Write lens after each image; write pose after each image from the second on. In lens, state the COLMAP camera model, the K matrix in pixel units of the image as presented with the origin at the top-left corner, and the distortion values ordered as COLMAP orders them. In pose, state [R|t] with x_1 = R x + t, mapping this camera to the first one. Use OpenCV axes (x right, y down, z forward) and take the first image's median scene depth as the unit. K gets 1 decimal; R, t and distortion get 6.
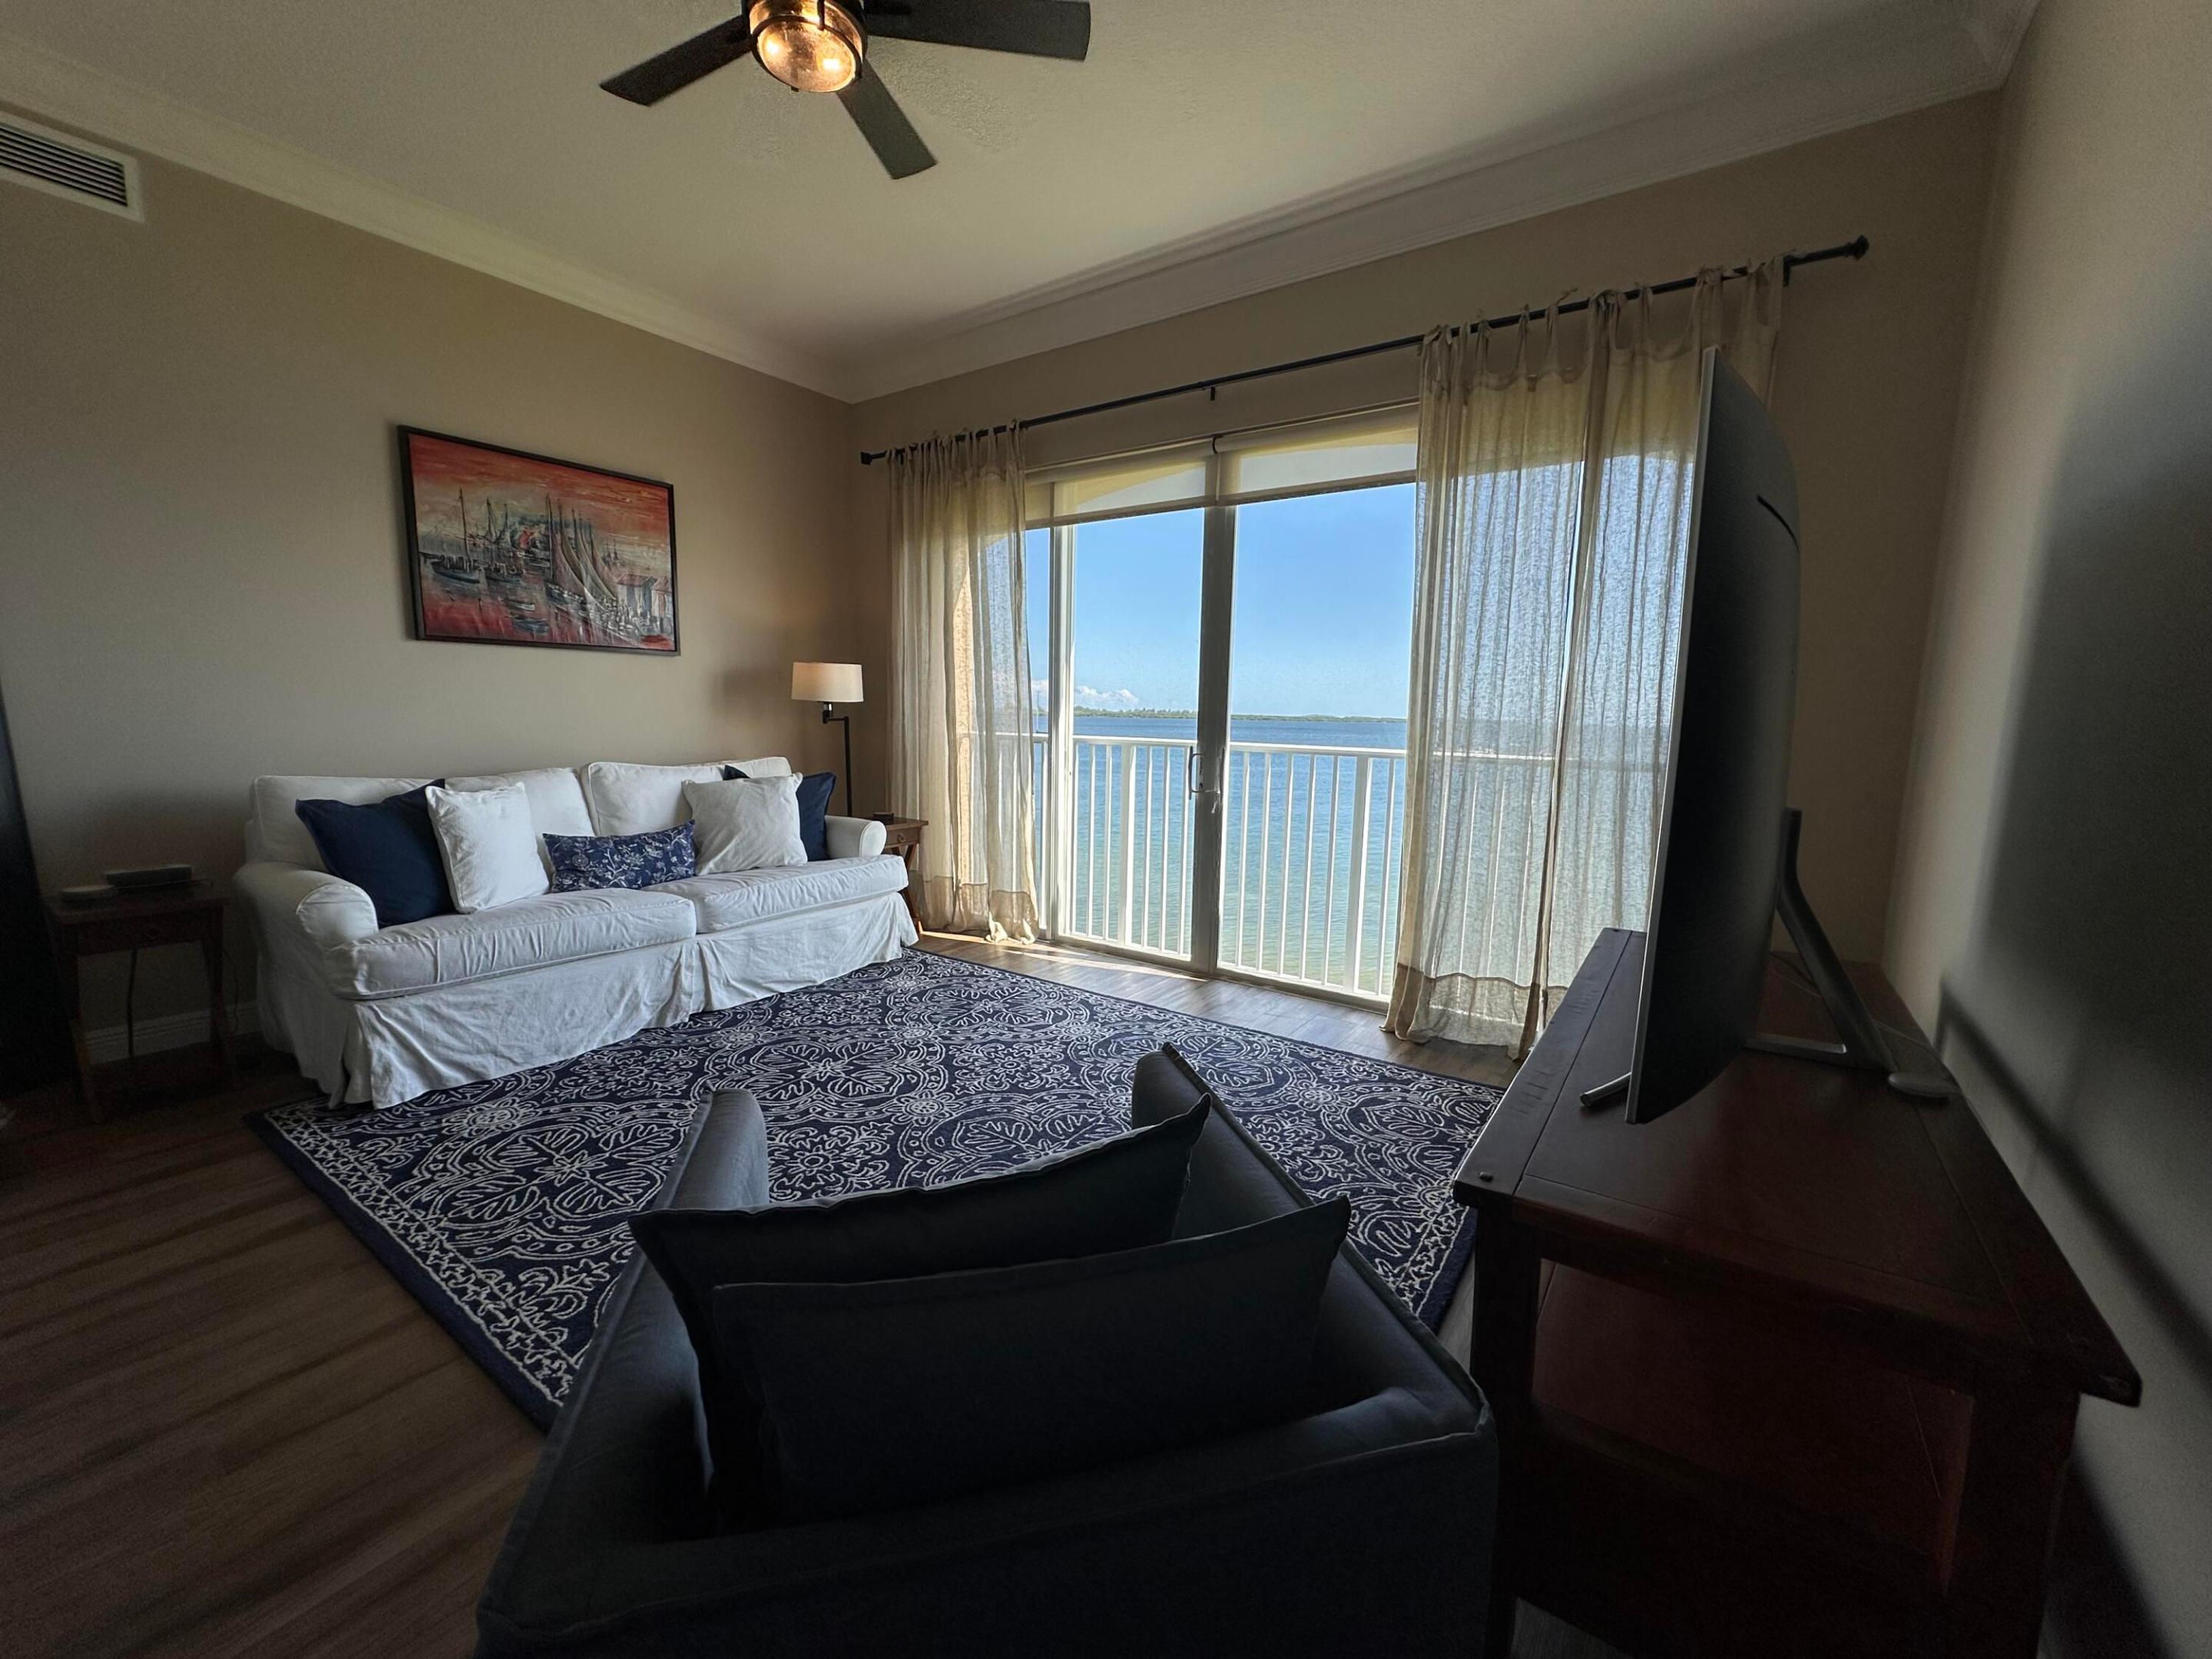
lens RADIAL K [[881.6, 0, 1103.4], [0, 881.6, 826.8], [0, 0, 1]] dist [-0.003786, 0.000965]
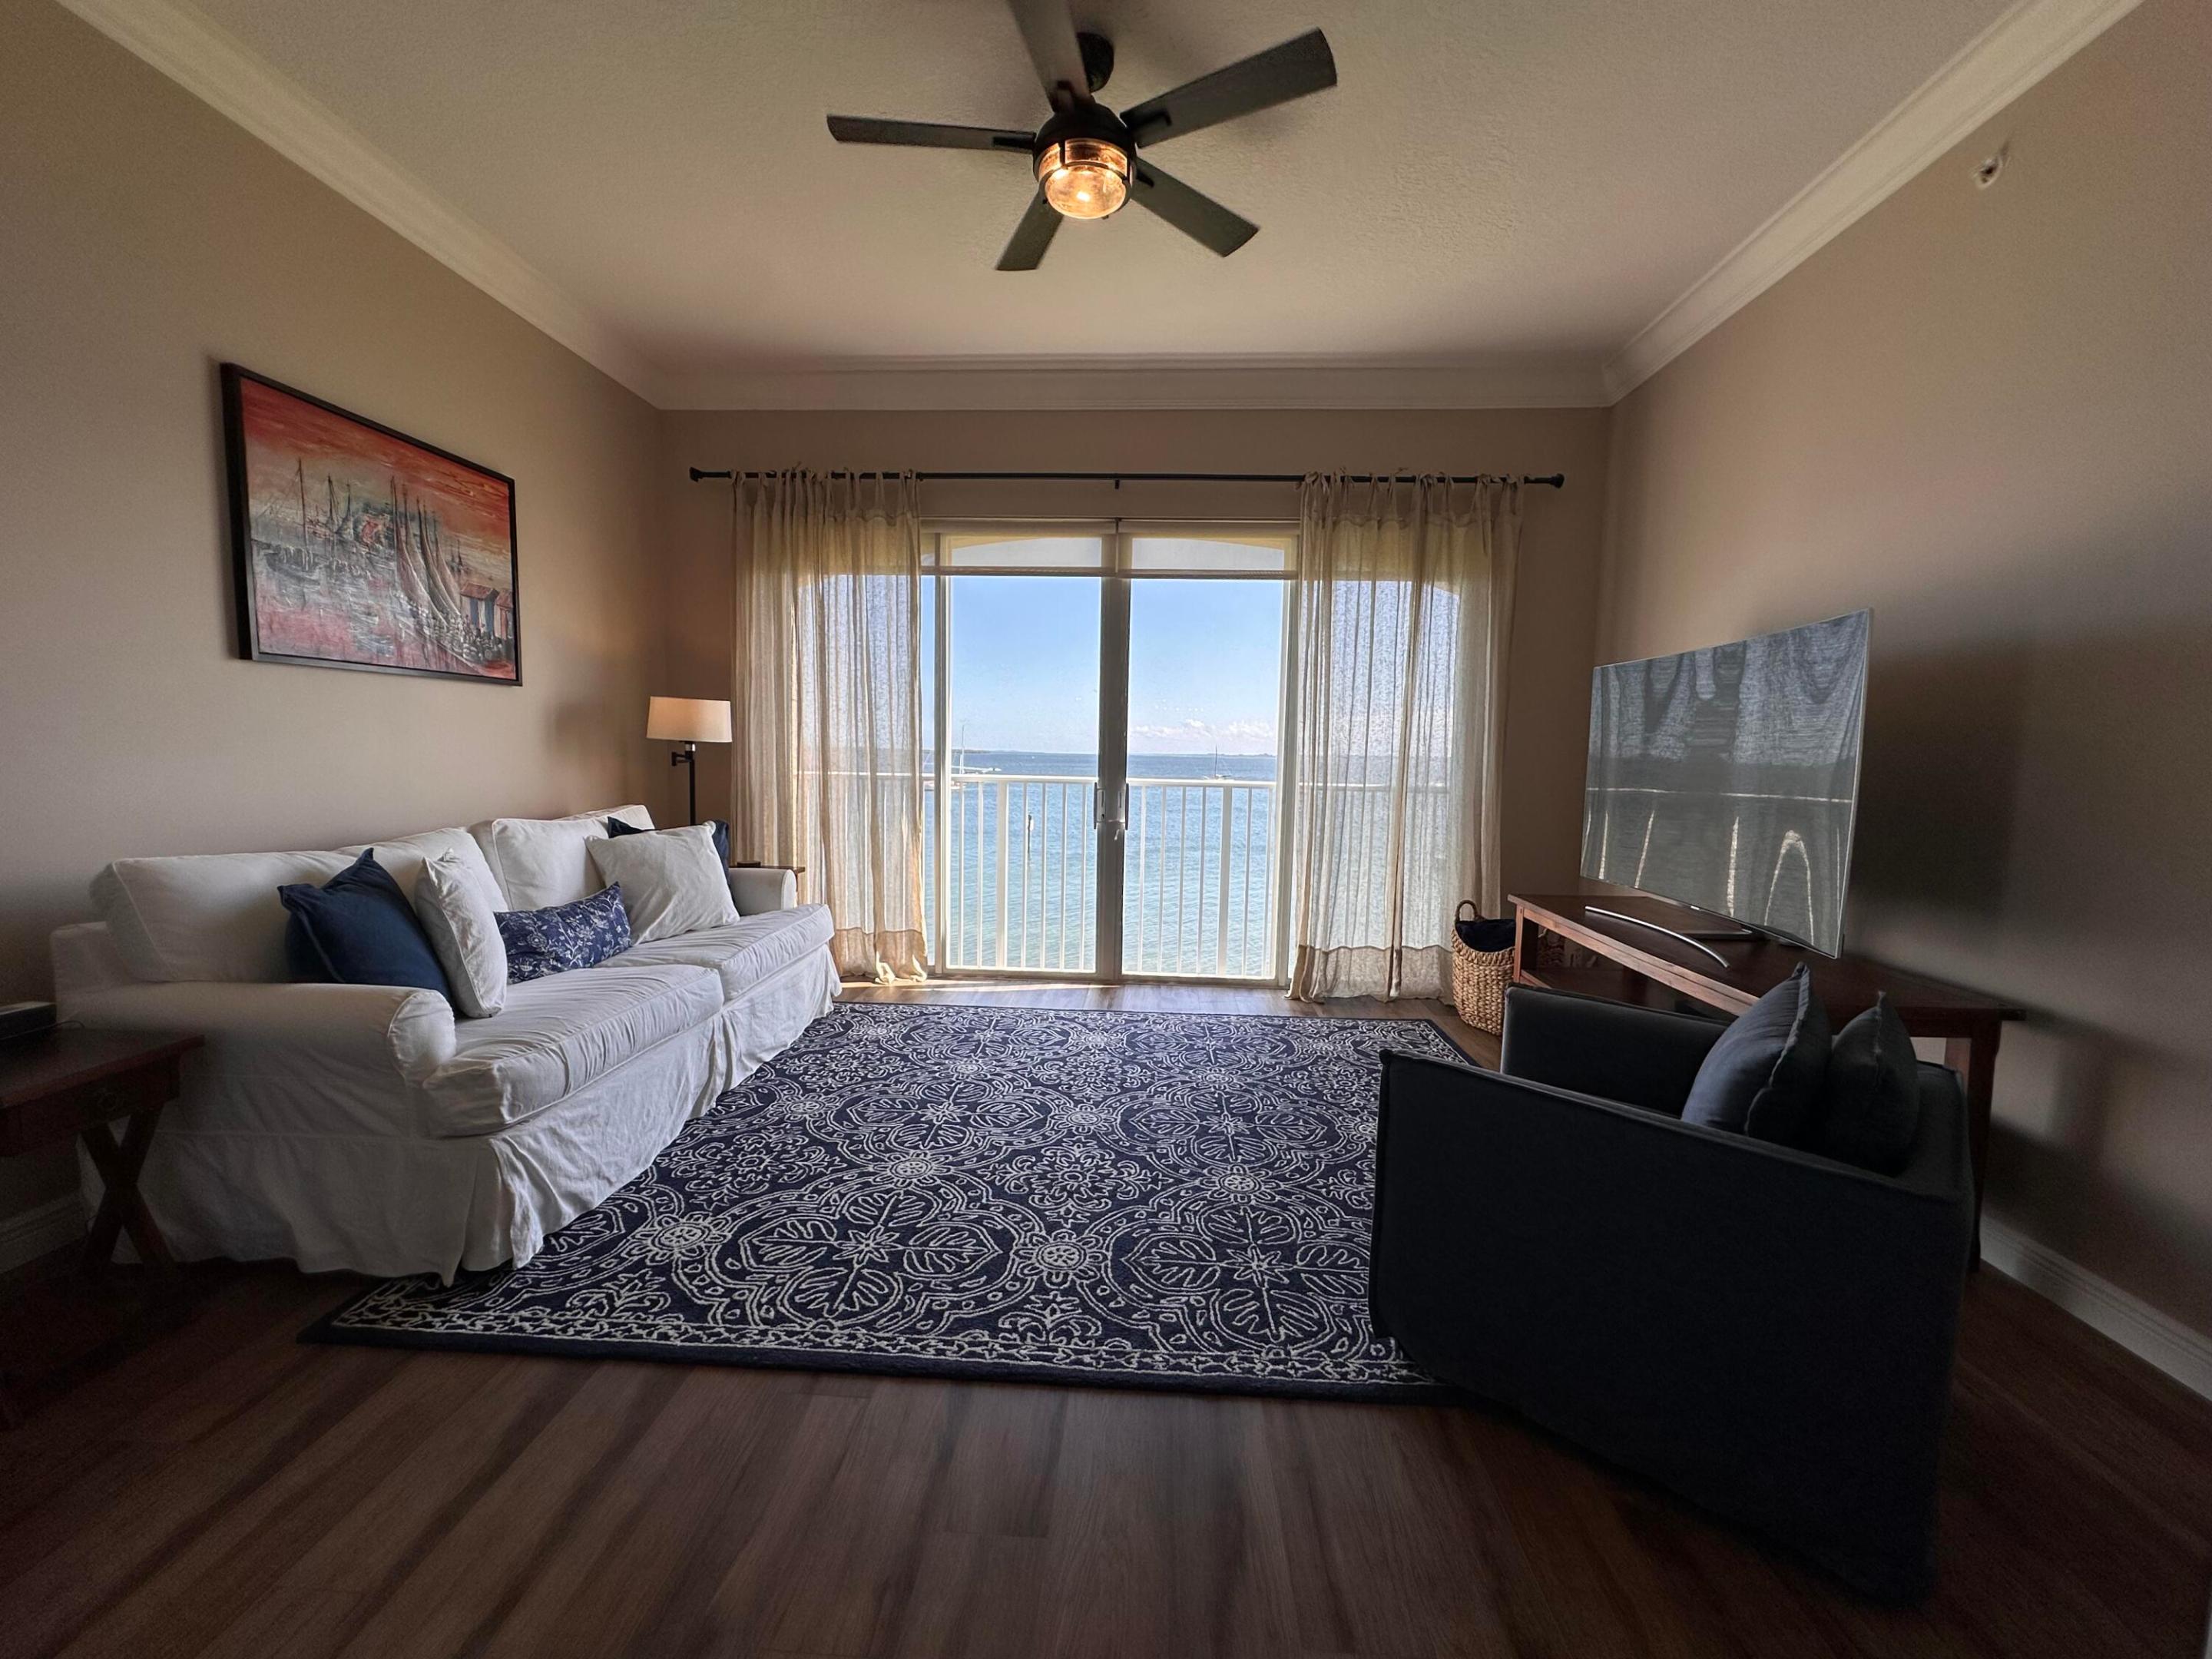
lens RADIAL K [[881.6, 0, 1104.9], [0, 881.6, 828.7], [0, 0, 1]] dist [-0.003786, 0.000965]
pose [[0.850042, -0.050013, 0.524335, -0.579671], [0.066772, 0.997682, -0.013086, -0.018987], [-0.522465, 0.046134, 0.851412, 0.030745]]
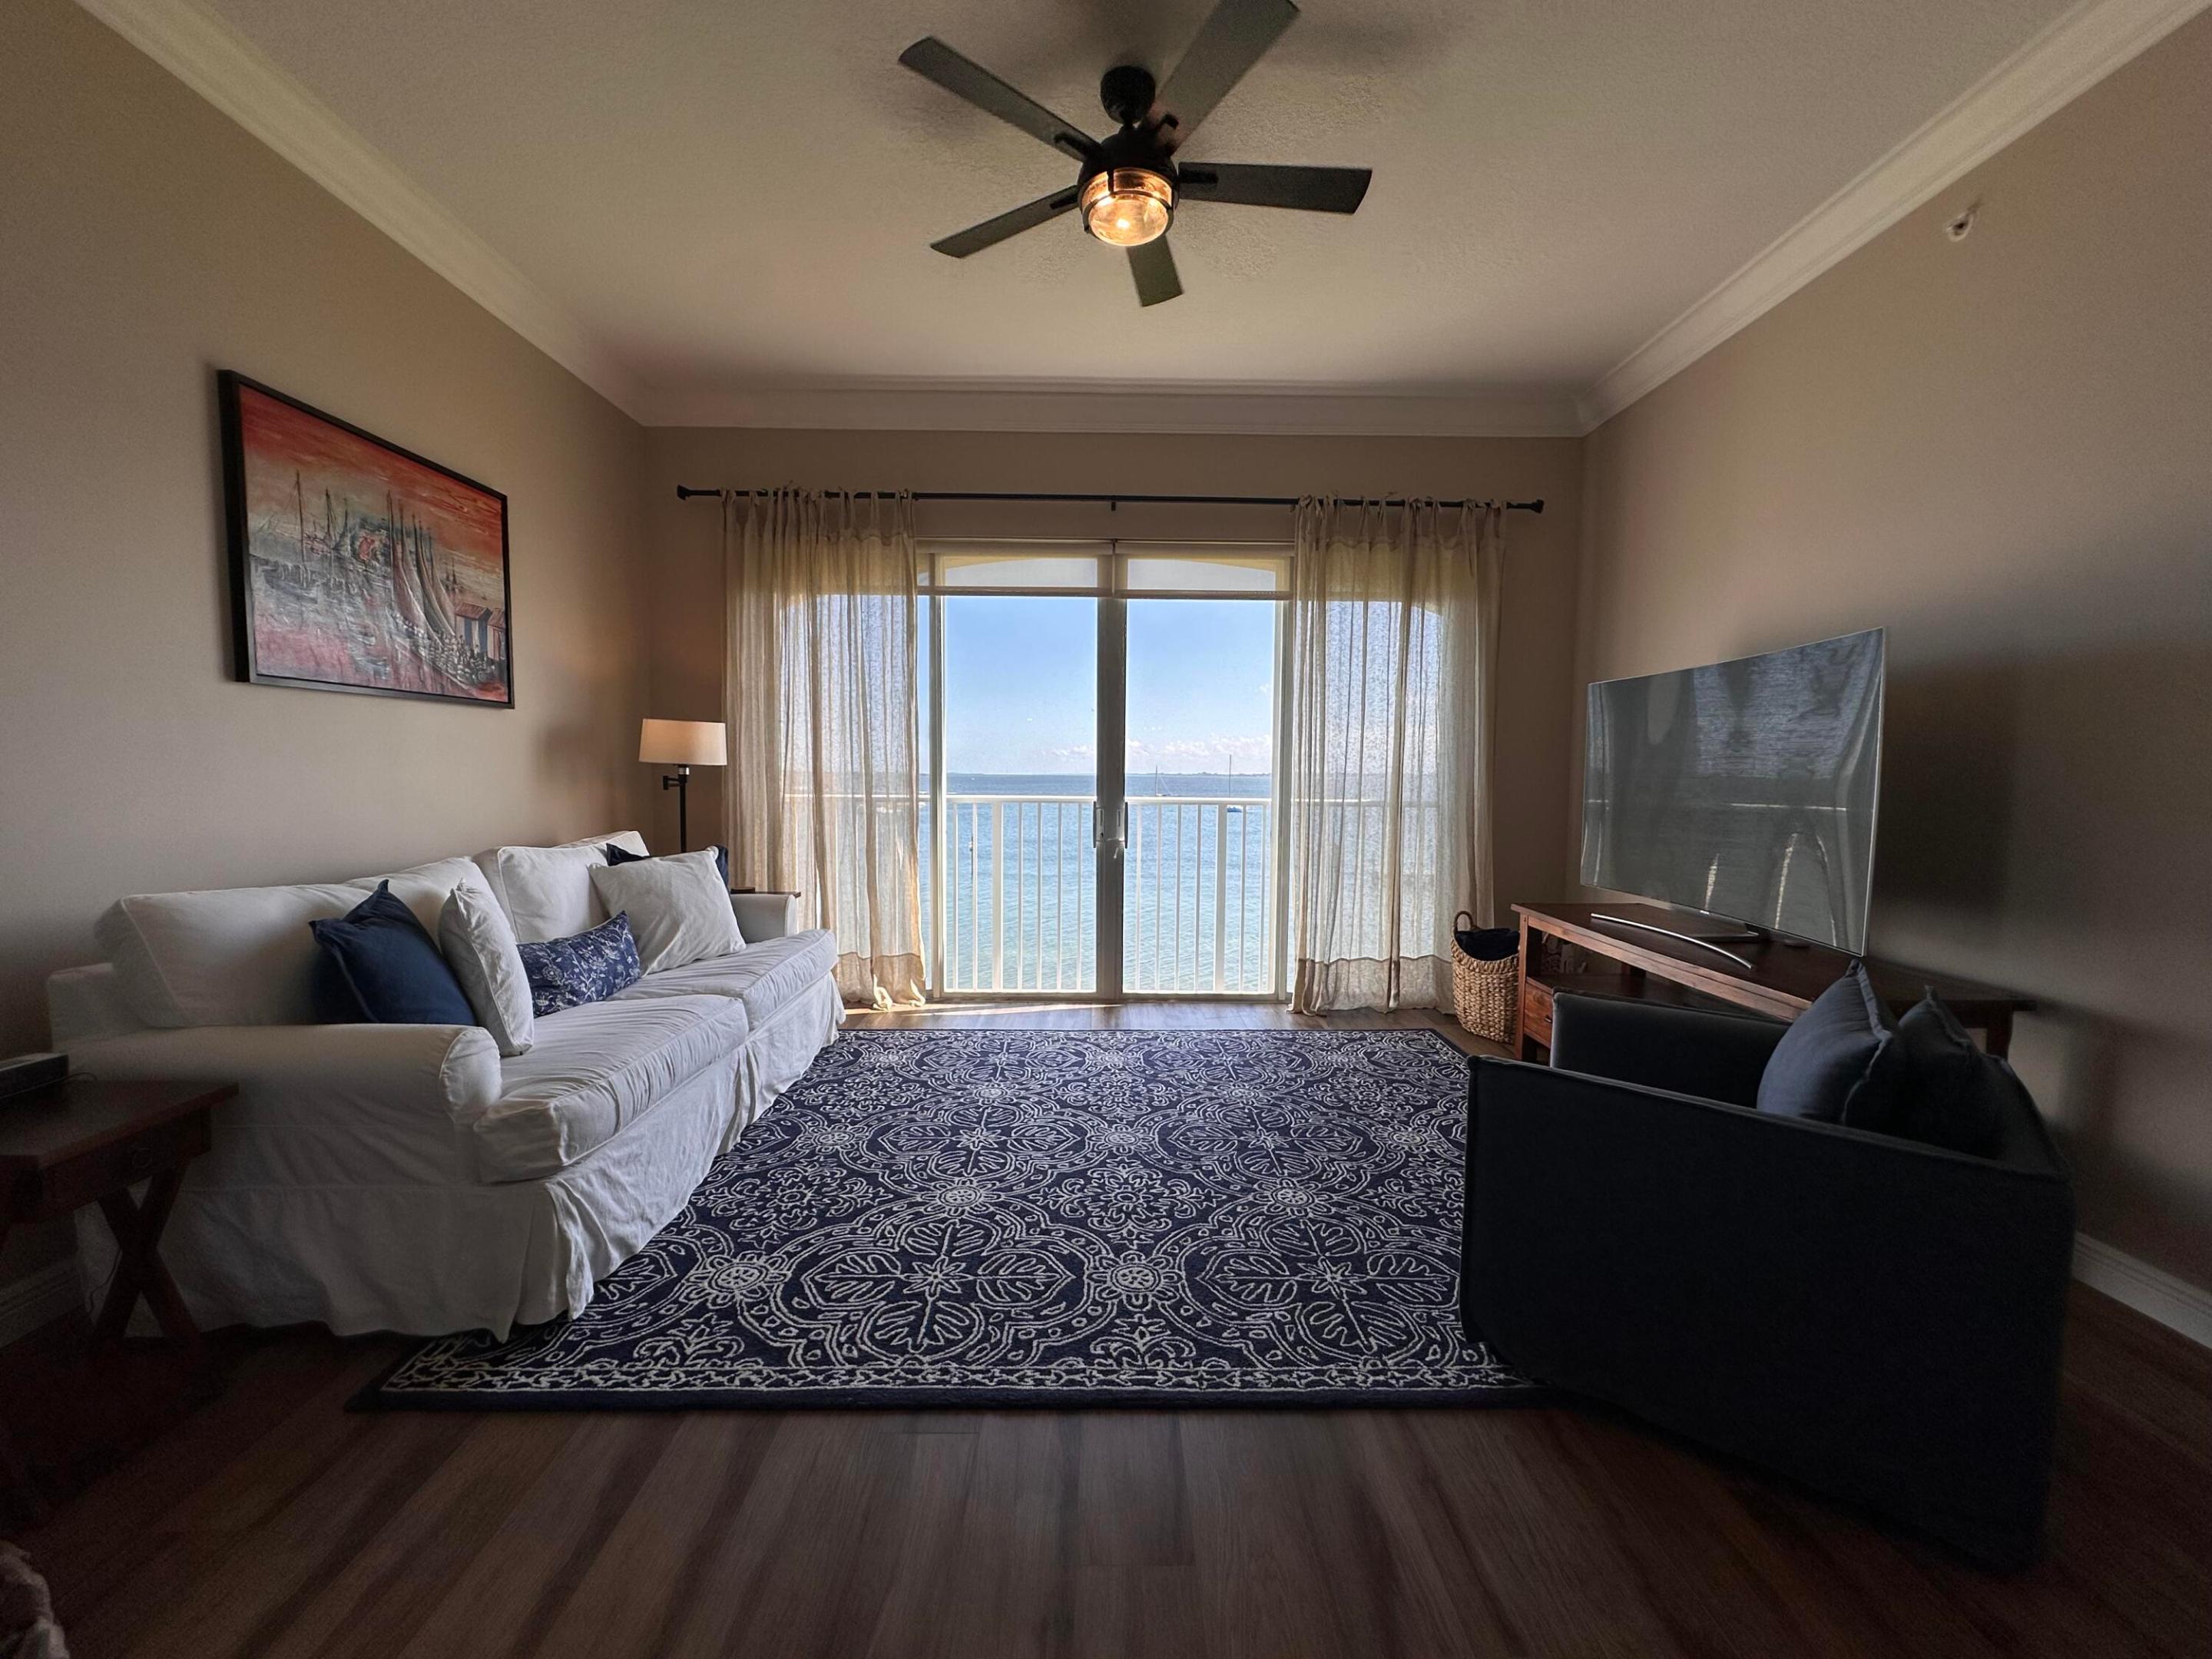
lens RADIAL K [[881.6, 0, 1104.6], [0, 881.6, 829.1], [0, 0, 1]] dist [-0.003786, 0.000965]
pose [[0.812683, -0.051541, 0.580422, -0.653776], [0.085009, 0.995911, -0.030590, -0.023414], [-0.576472, 0.074201, 0.813741, 0.079491]]
